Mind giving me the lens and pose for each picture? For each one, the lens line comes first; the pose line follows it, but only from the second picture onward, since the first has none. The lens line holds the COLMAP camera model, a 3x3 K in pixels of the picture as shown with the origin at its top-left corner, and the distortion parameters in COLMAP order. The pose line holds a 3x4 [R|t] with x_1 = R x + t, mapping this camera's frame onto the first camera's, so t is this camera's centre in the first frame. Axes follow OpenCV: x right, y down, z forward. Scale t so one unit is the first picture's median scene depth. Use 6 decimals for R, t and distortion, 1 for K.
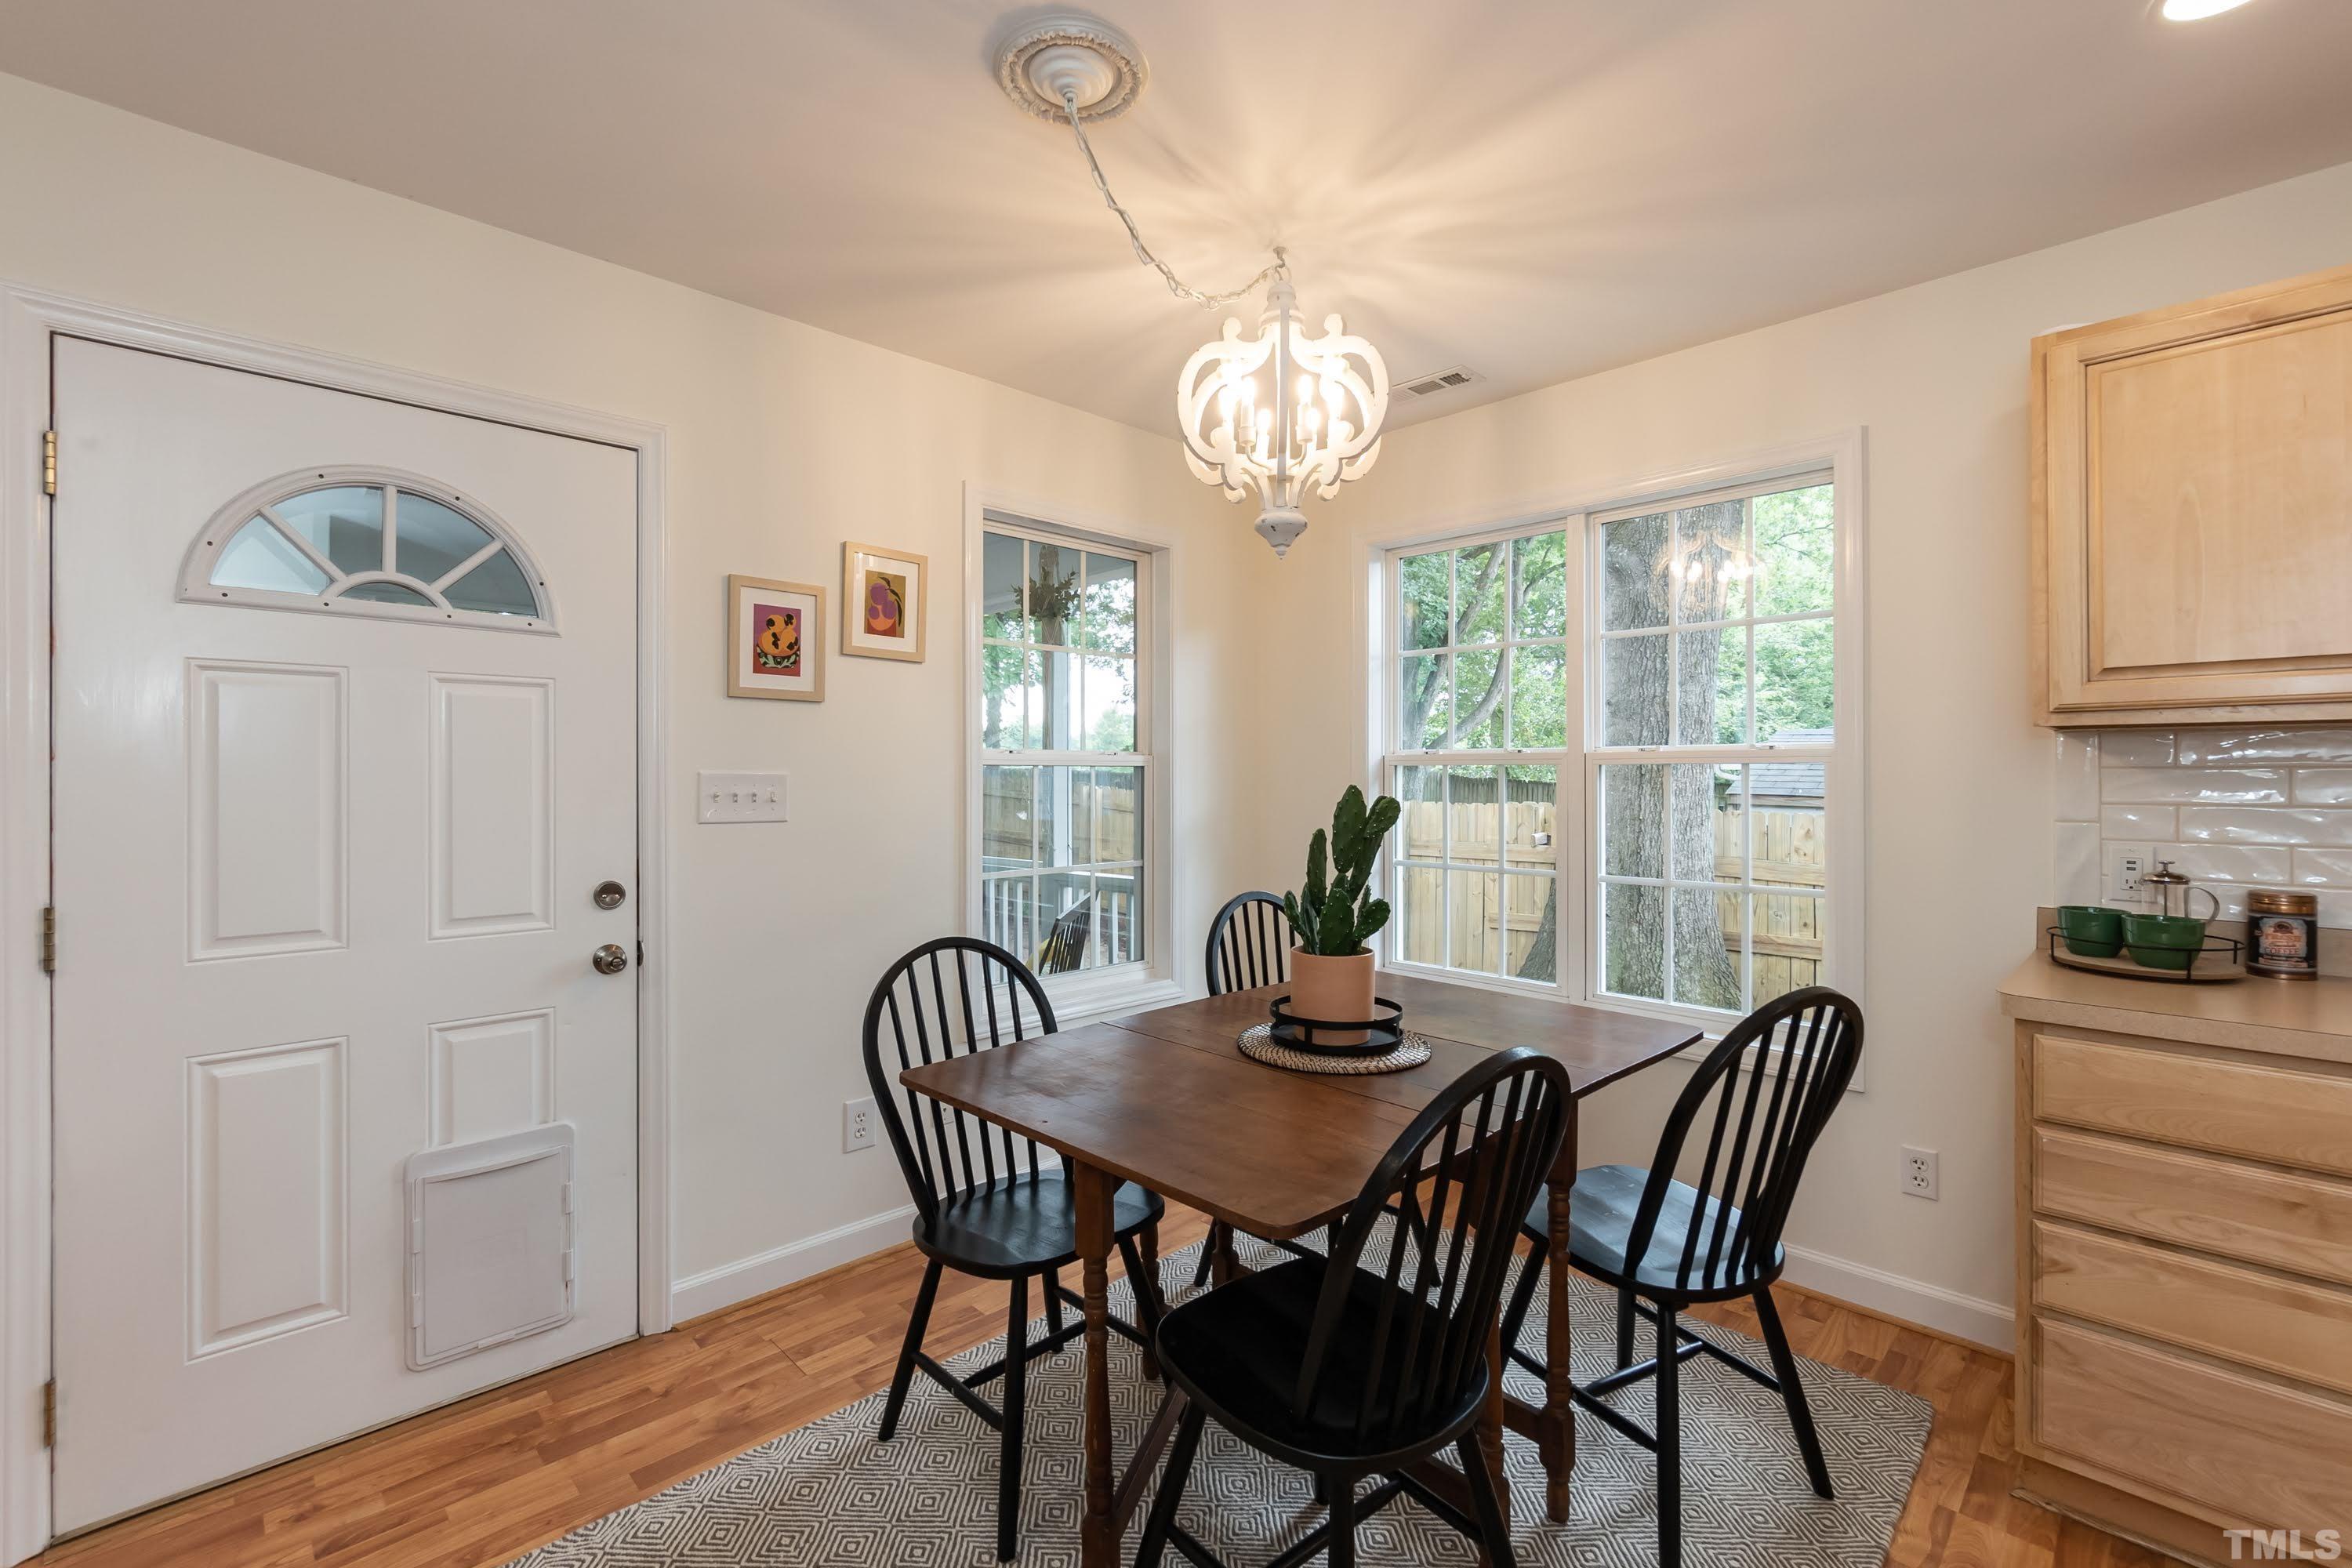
lens RADIAL K [[1012.5, 0, 1176.0], [0, 1012.5, 784.0], [0, 0, 1]] dist [-0.000439, -0.000281]
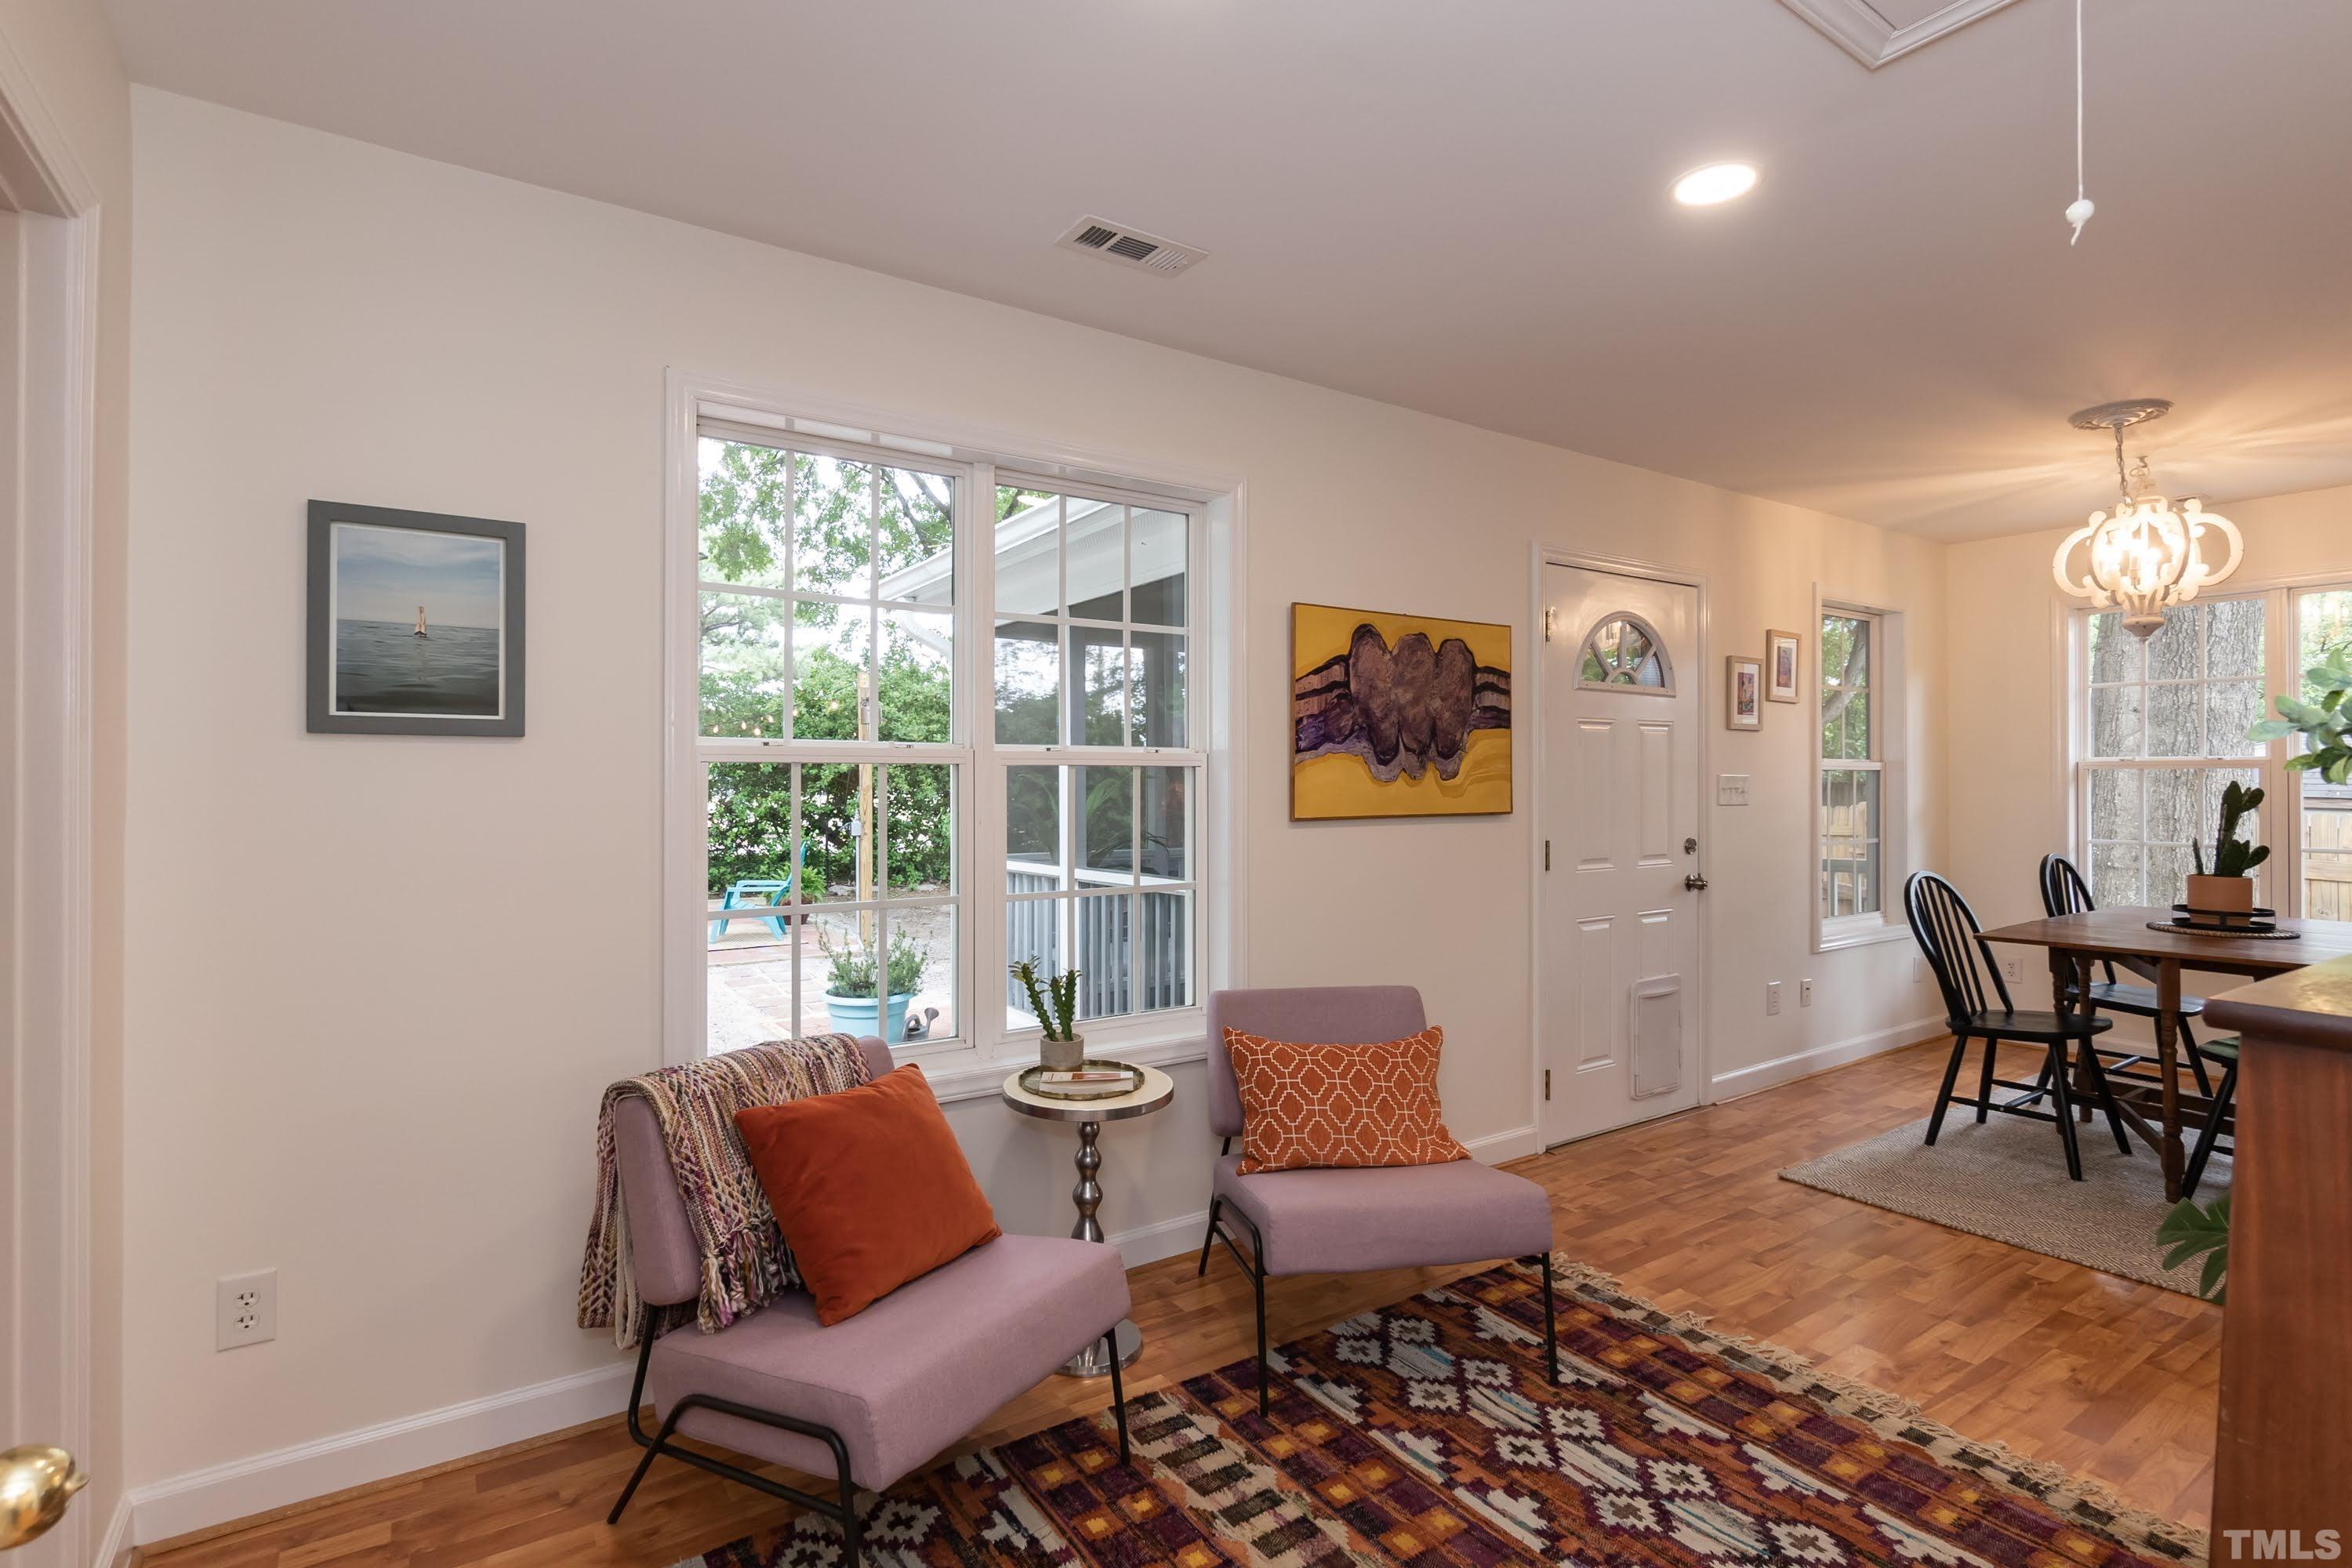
lens RADIAL K [[1113.0, 0, 1176.0], [0, 1113.0, 784.0], [0, 0, 1]] dist [-0.002168, -0.000008]
pose [[0.983242, -0.001838, -0.182298, -1.110210], [0.000625, 0.999977, -0.006710, 0.016970], [0.182306, 0.006484, 0.983220, -1.059377]]
